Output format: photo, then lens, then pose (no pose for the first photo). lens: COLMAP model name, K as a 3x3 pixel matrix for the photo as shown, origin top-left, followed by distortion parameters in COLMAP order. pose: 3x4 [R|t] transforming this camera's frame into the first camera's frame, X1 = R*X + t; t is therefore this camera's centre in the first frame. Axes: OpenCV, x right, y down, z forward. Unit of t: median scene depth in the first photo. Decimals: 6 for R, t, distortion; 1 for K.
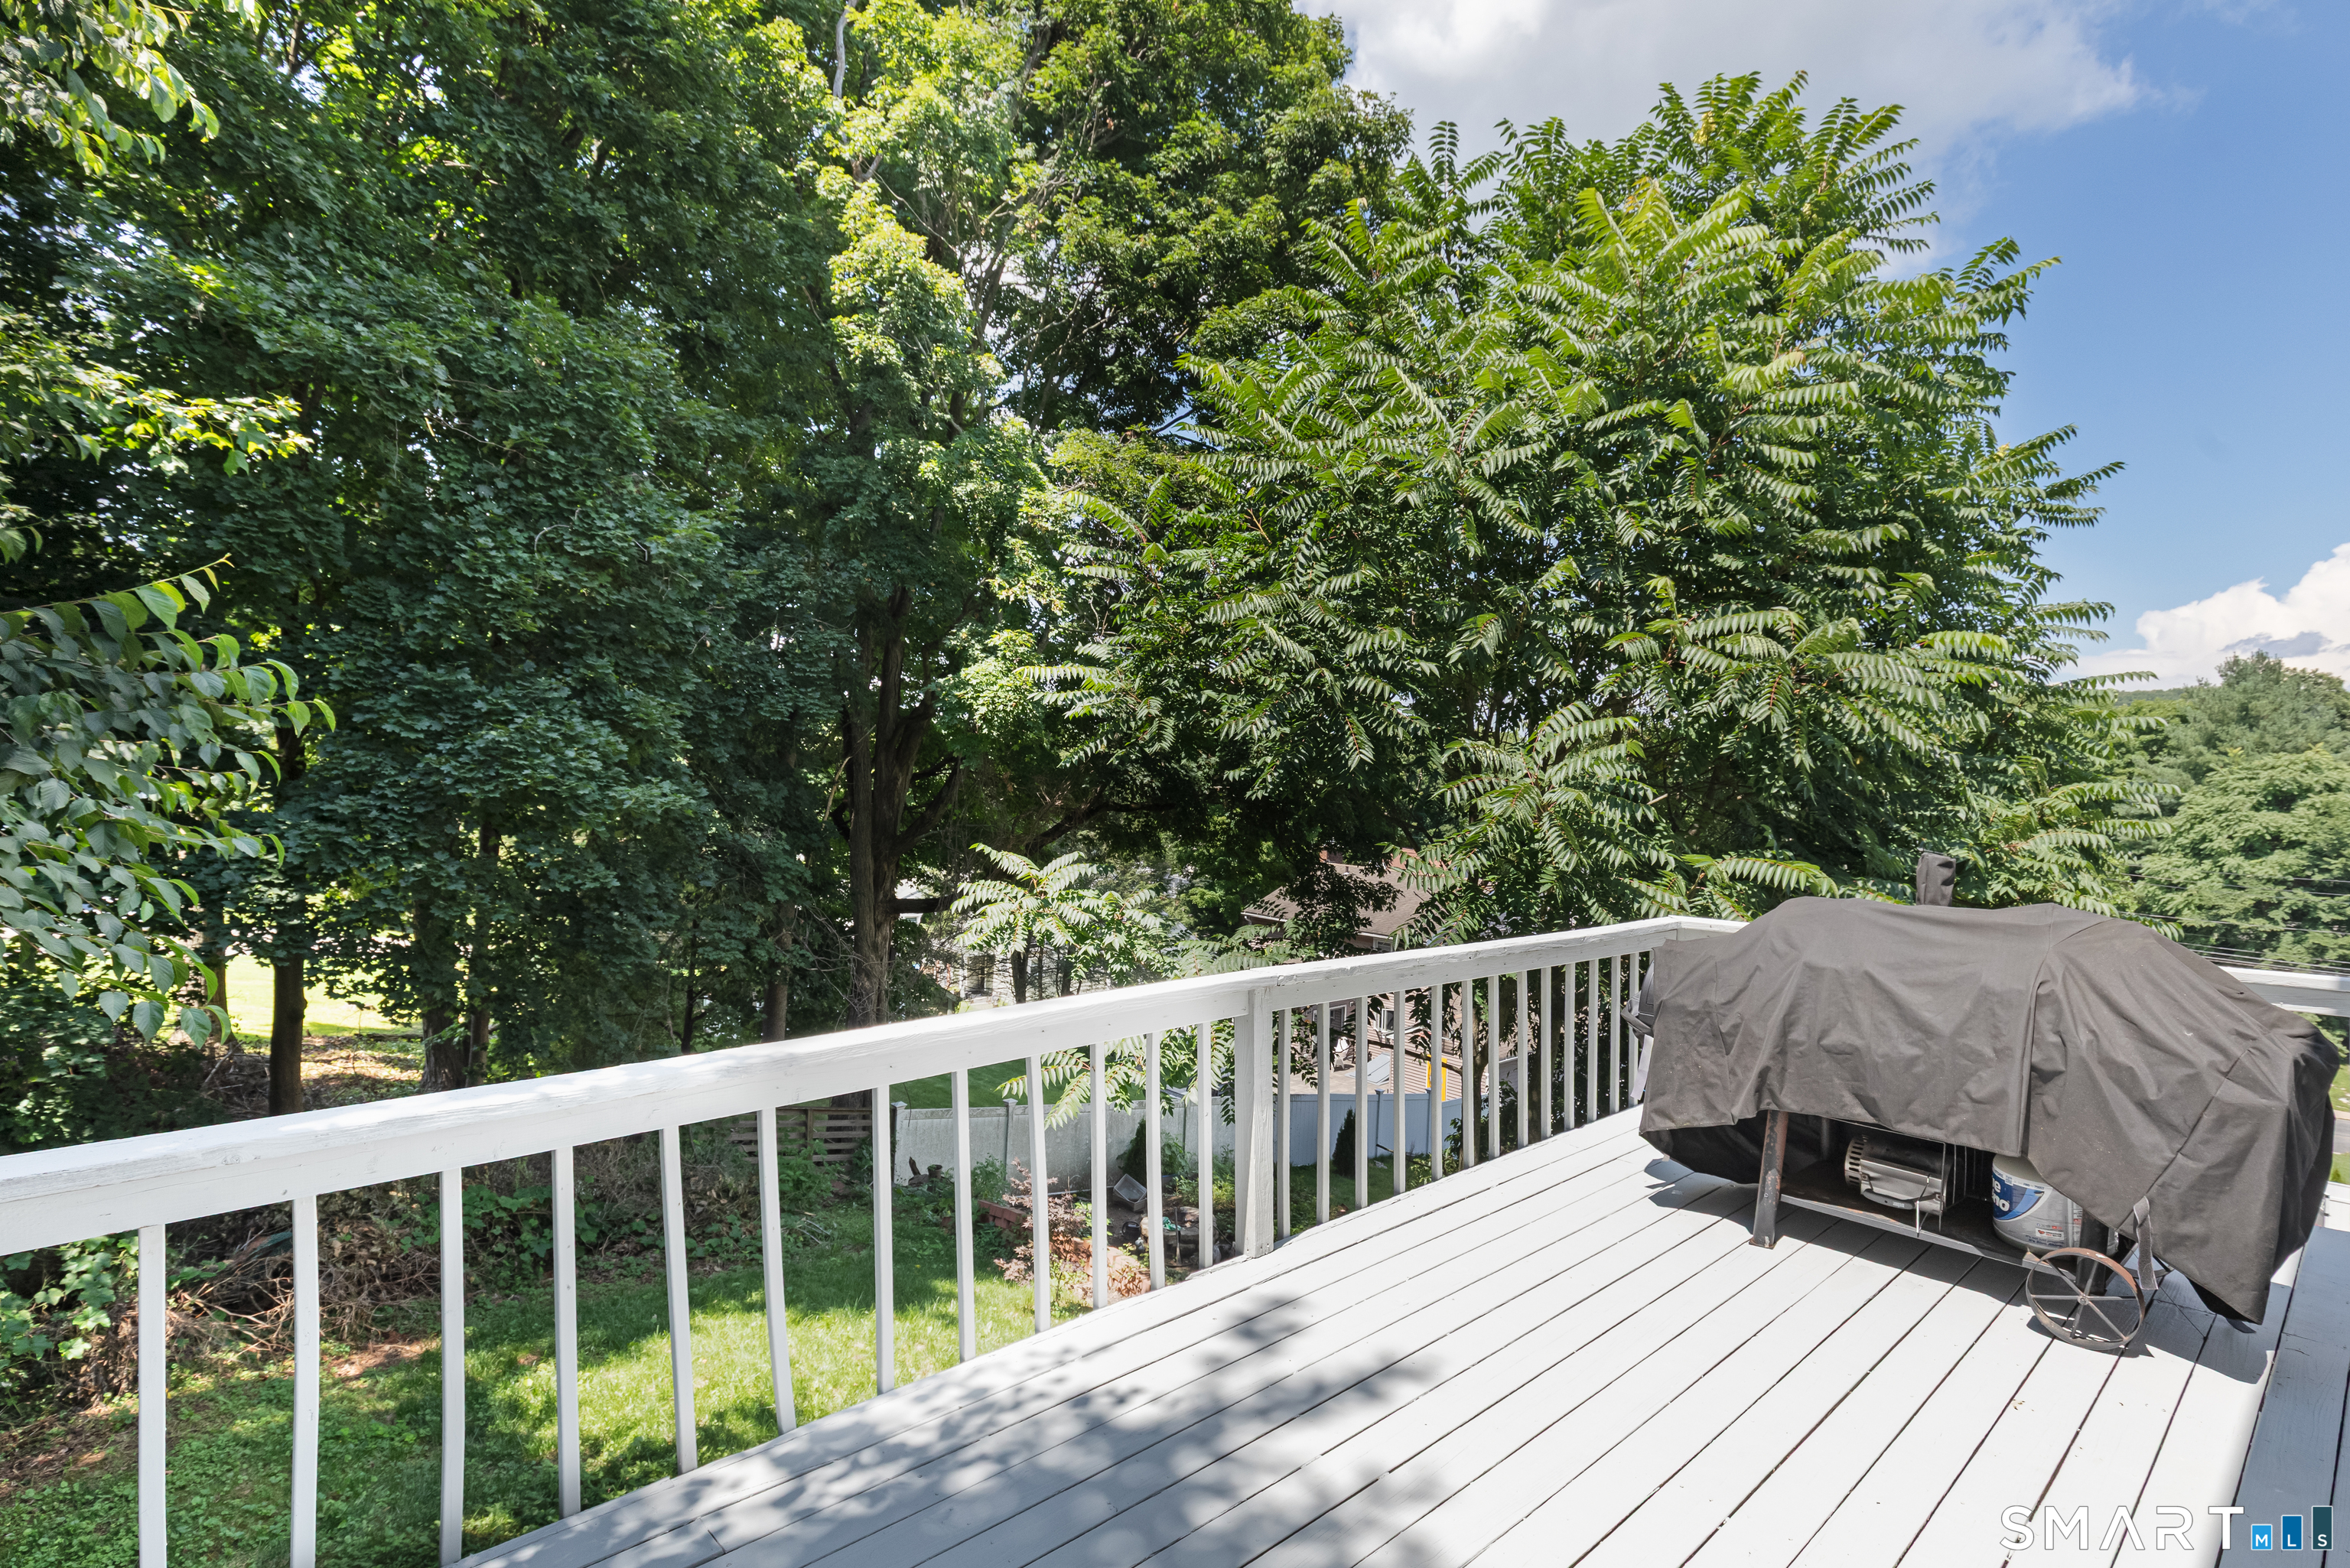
lens RADIAL K [[1090.0, 0, 1176.3], [0, 1090.0, 812.9], [0, 0, 1]] dist [0.000364, 0.000149]
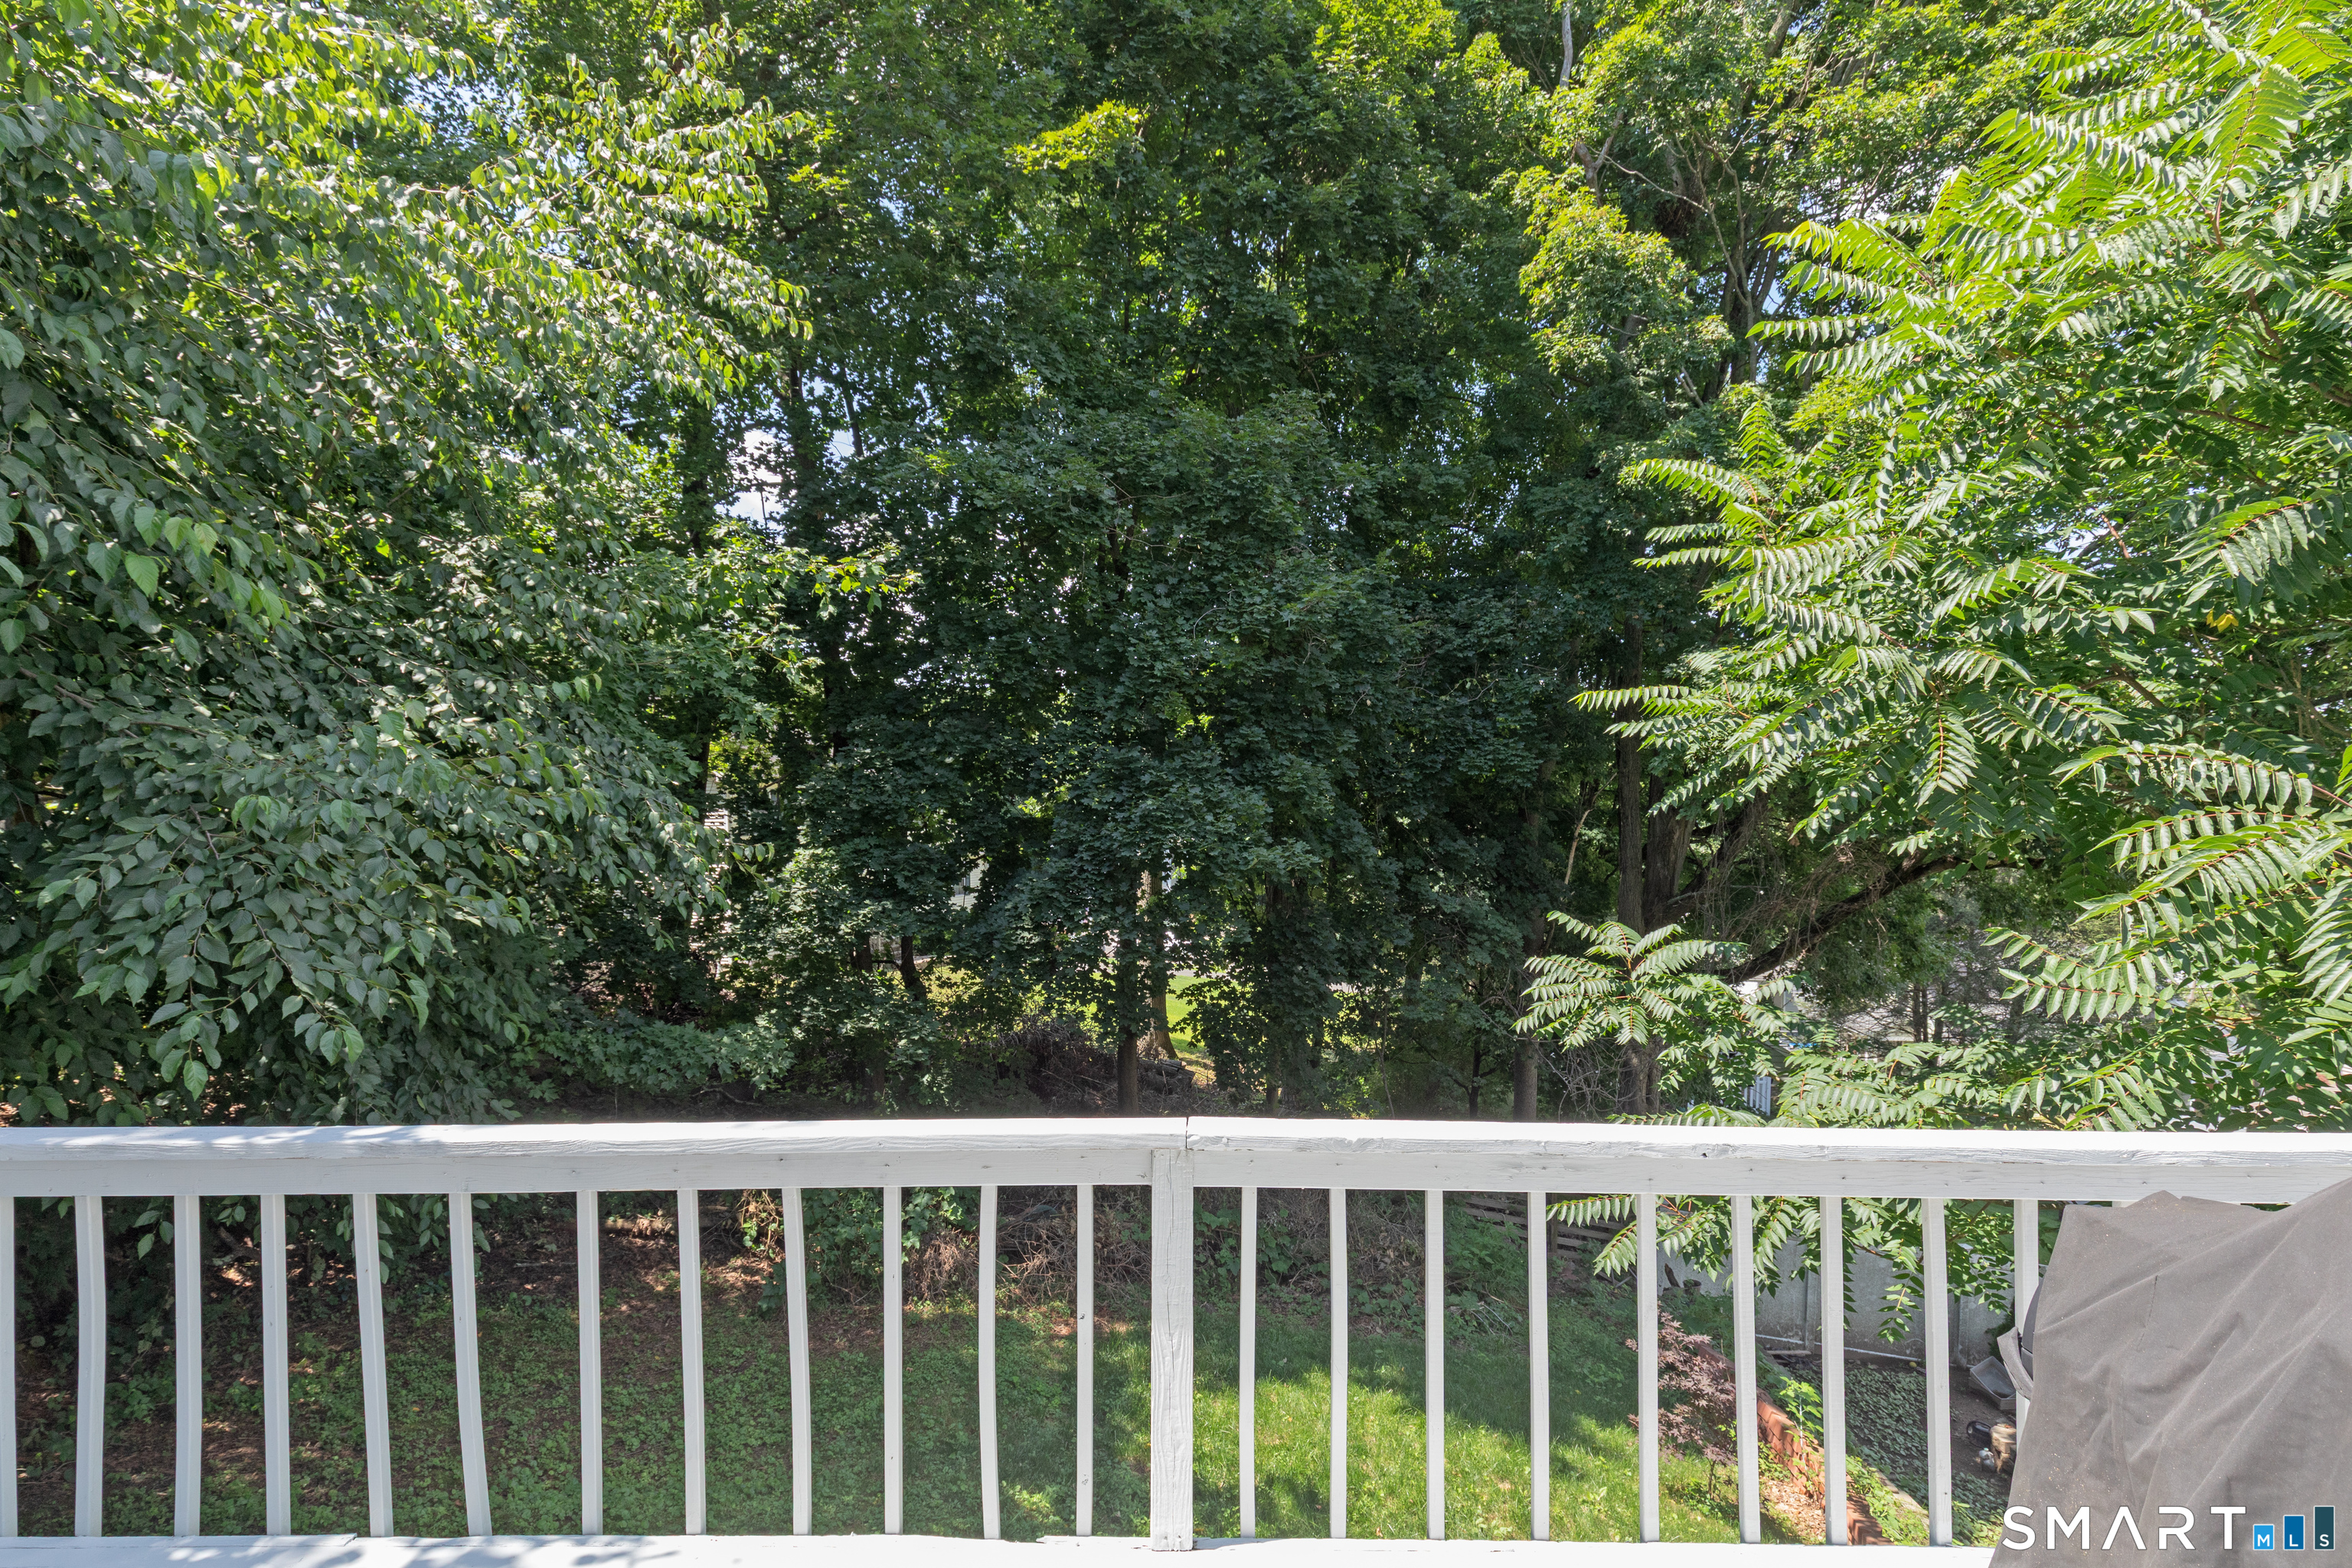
lens RADIAL K [[1137.0, 0, 1173.1], [0, 1137.0, 861.8], [0, 0, 1]] dist [0.002655, 0.000481]
pose [[0.736711, -0.009253, -0.676144, 0.151784], [0.004225, 0.999950, -0.009081, -0.002312], [0.676195, 0.003833, 0.736713, 0.133142]]
